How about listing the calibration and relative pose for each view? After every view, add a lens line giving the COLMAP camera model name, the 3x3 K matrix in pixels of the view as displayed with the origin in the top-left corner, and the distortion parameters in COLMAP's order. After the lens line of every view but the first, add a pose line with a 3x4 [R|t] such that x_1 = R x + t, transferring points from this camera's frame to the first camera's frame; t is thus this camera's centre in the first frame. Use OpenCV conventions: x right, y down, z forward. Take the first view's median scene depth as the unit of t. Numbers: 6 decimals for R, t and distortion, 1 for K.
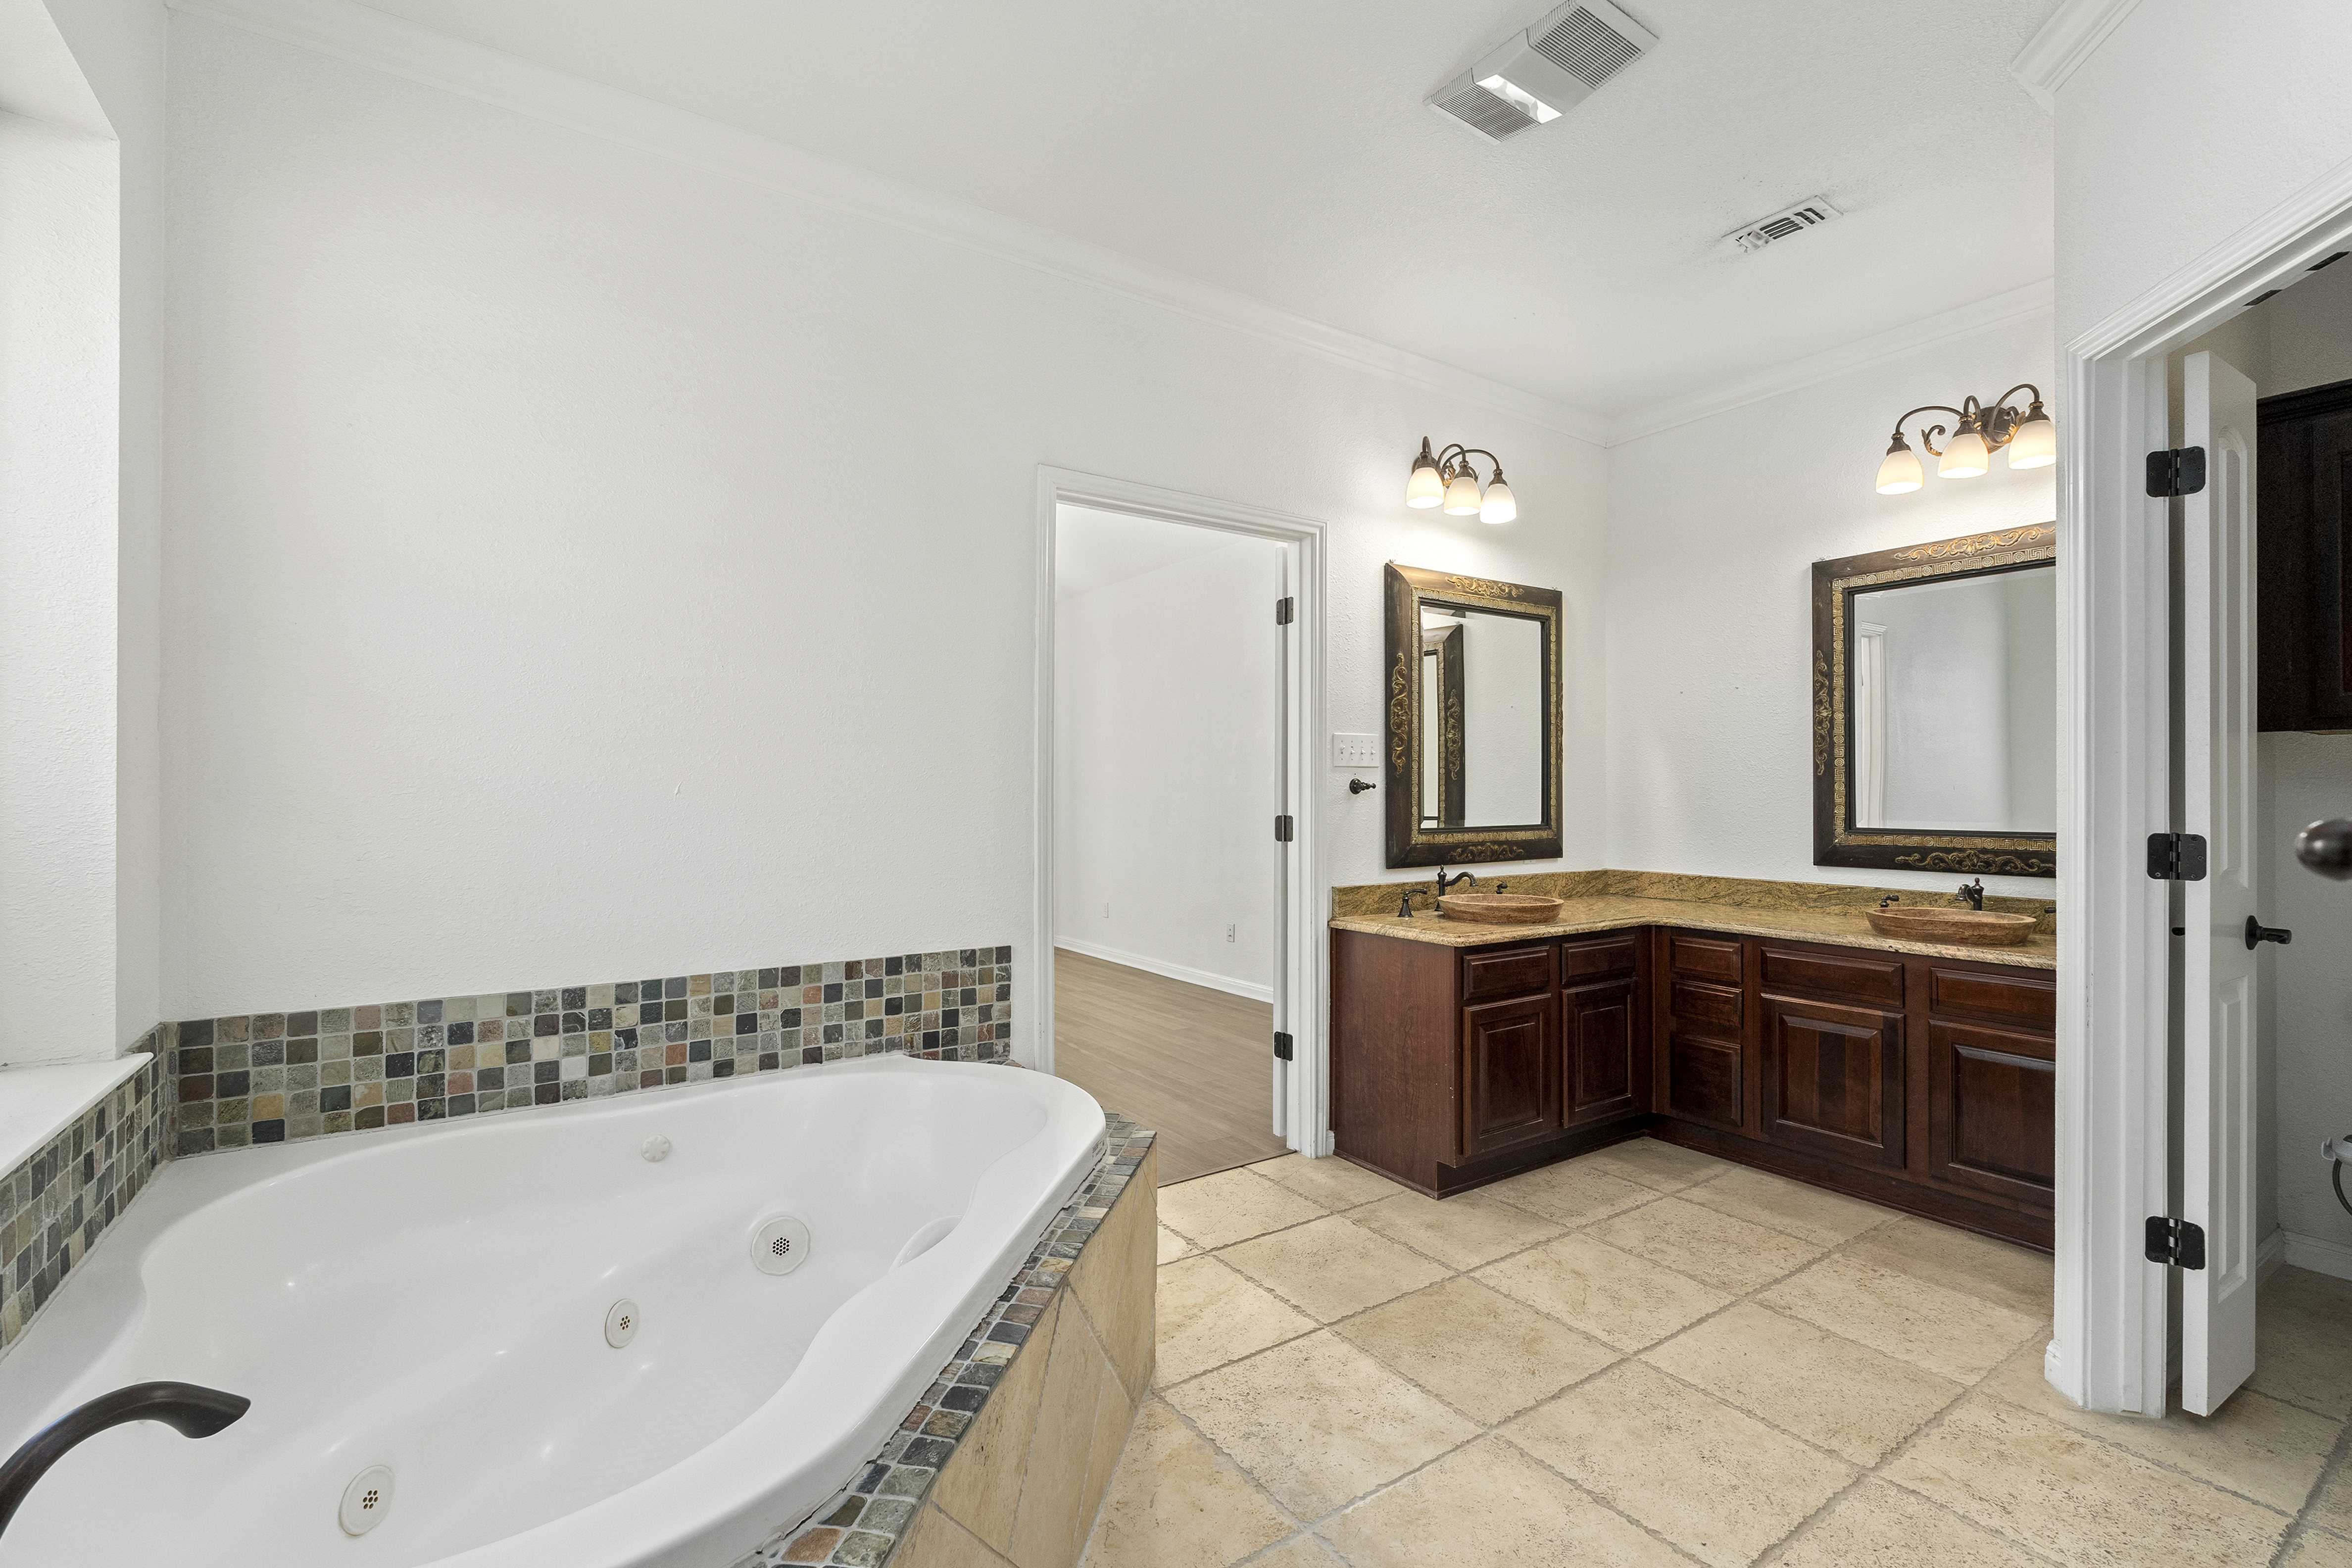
lens RADIAL K [[1040.1, 0, 1176.0], [0, 1040.1, 784.0], [0, 0, 1]] dist [-0.008648, -0.000108]
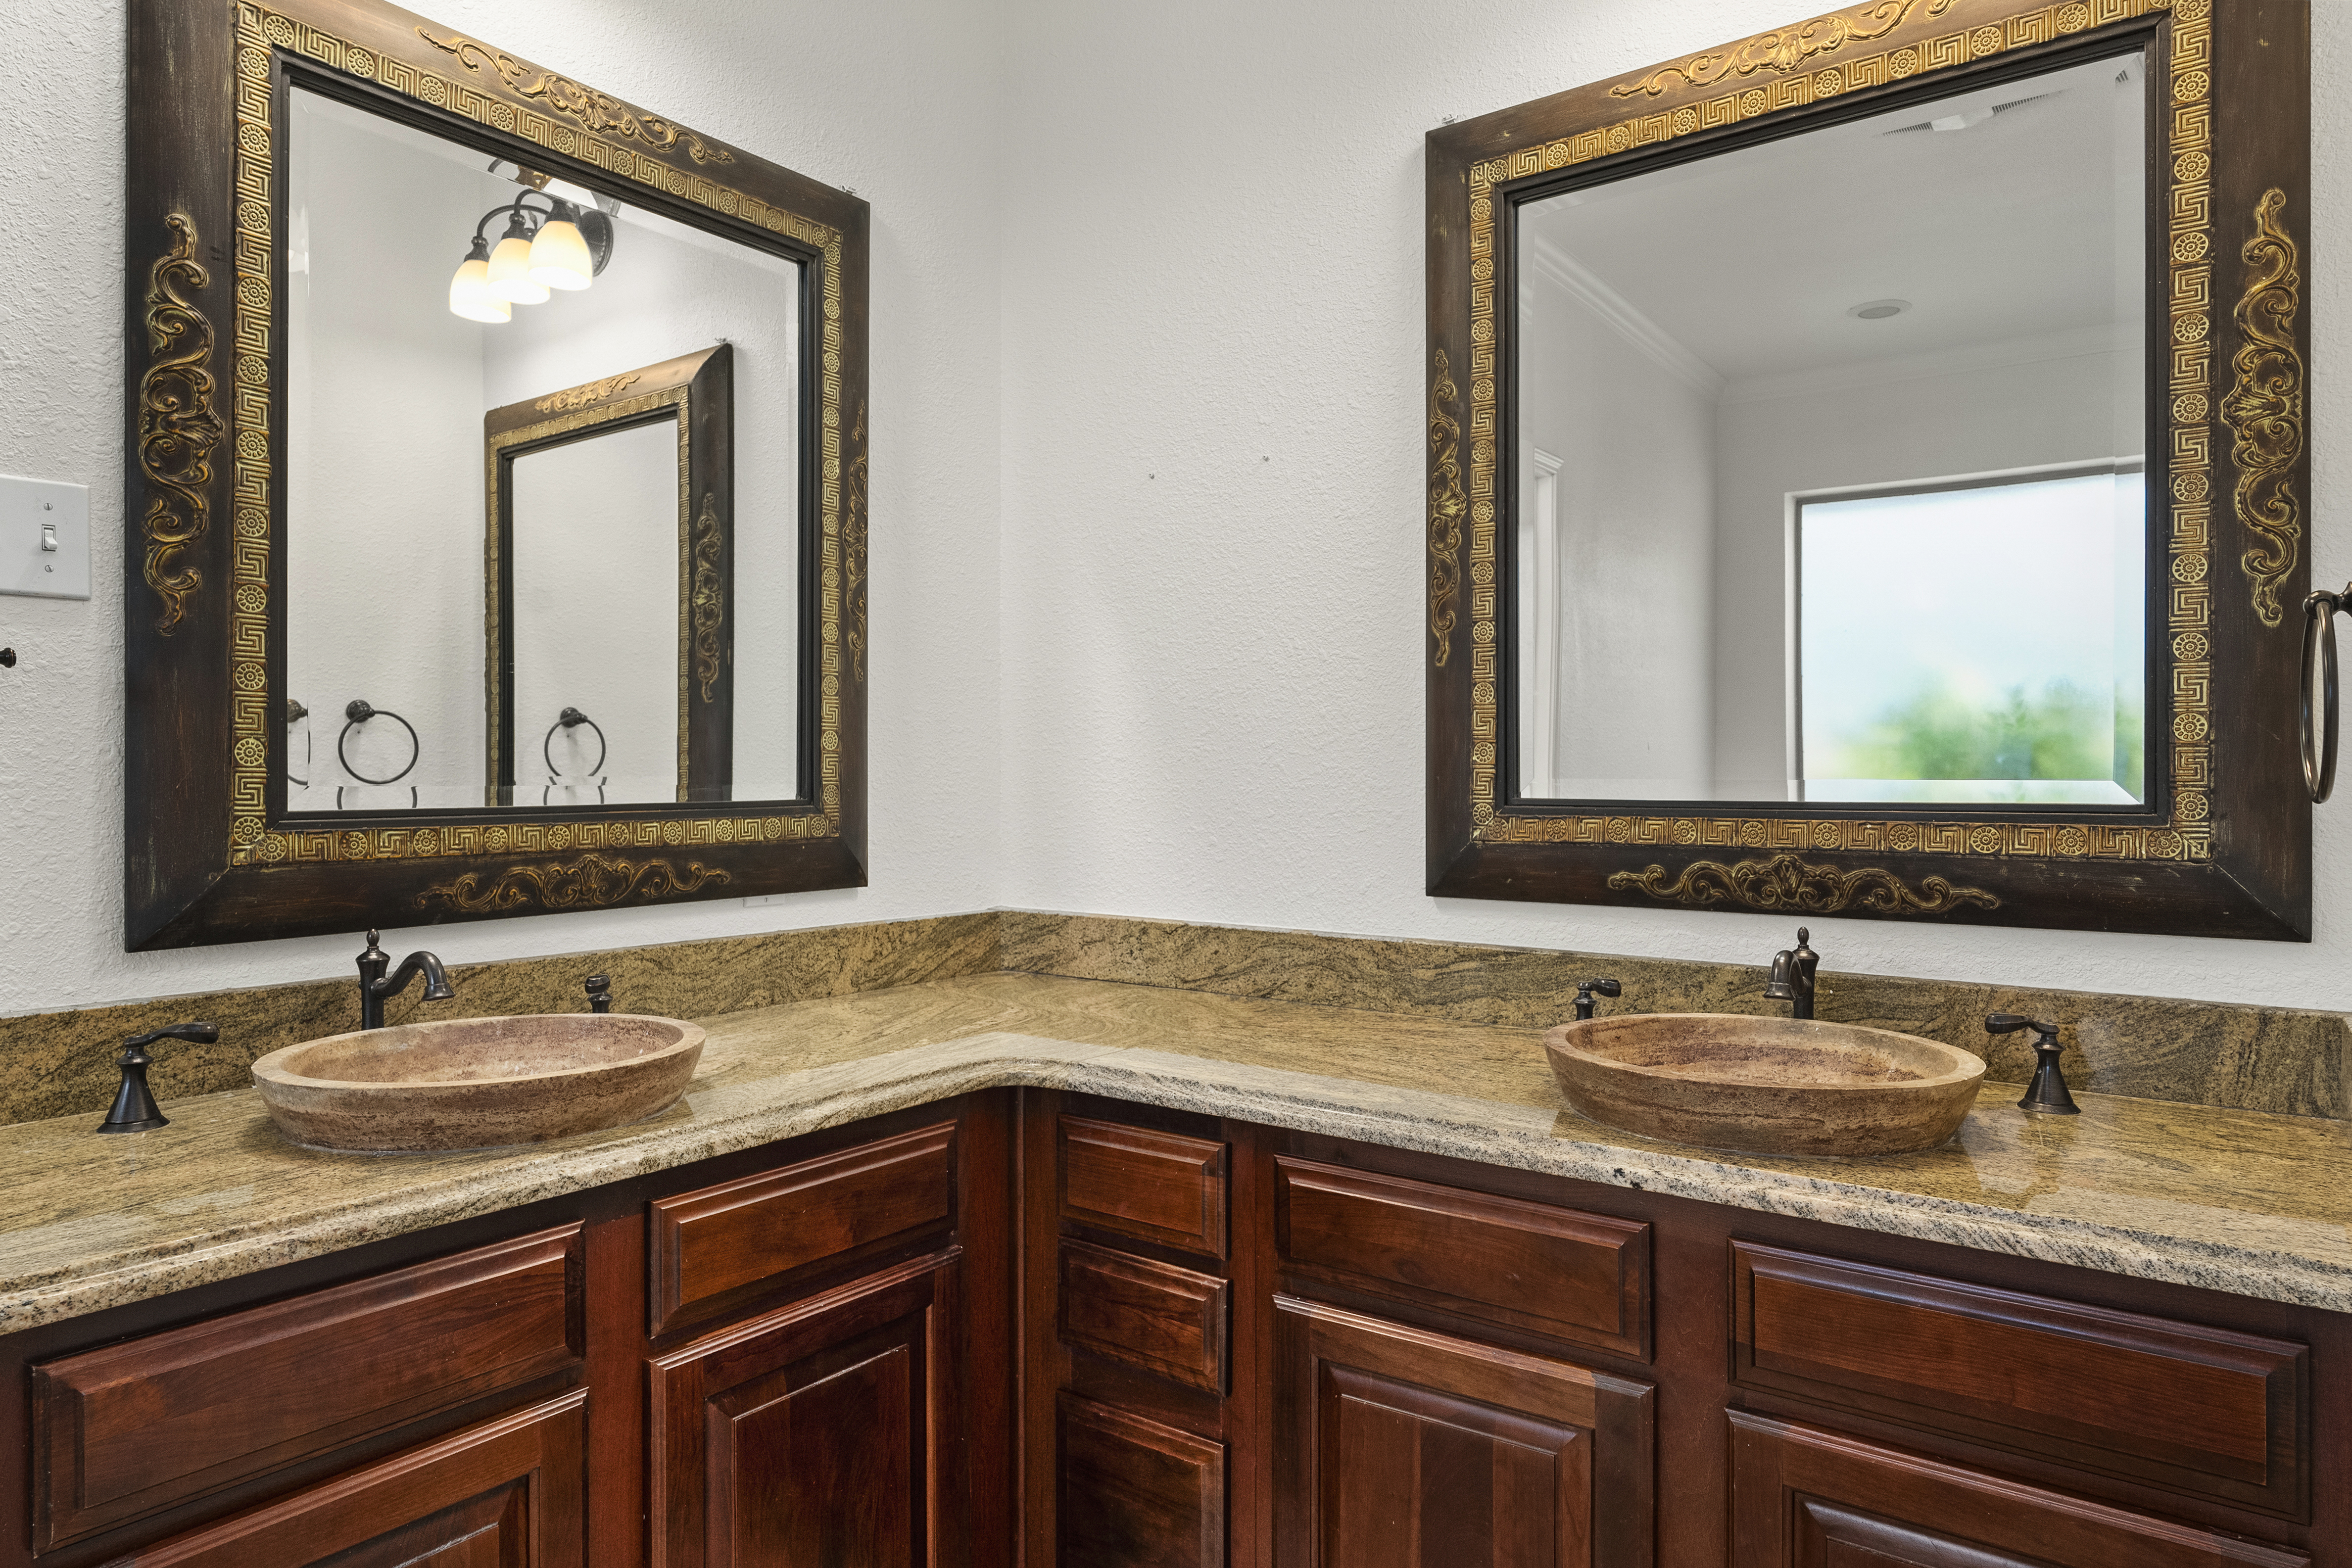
lens RADIAL K [[1439.3, 0, 1176.0], [0, 1439.3, 784.0], [0, 0, 1]] dist [-0.015365, -0.000366]
pose [[0.937916, -0.003212, 0.346848, 0.346911], [-0.002156, 0.999884, 0.015091, 0.028669], [-0.346857, -0.014902, 0.937800, 0.536616]]
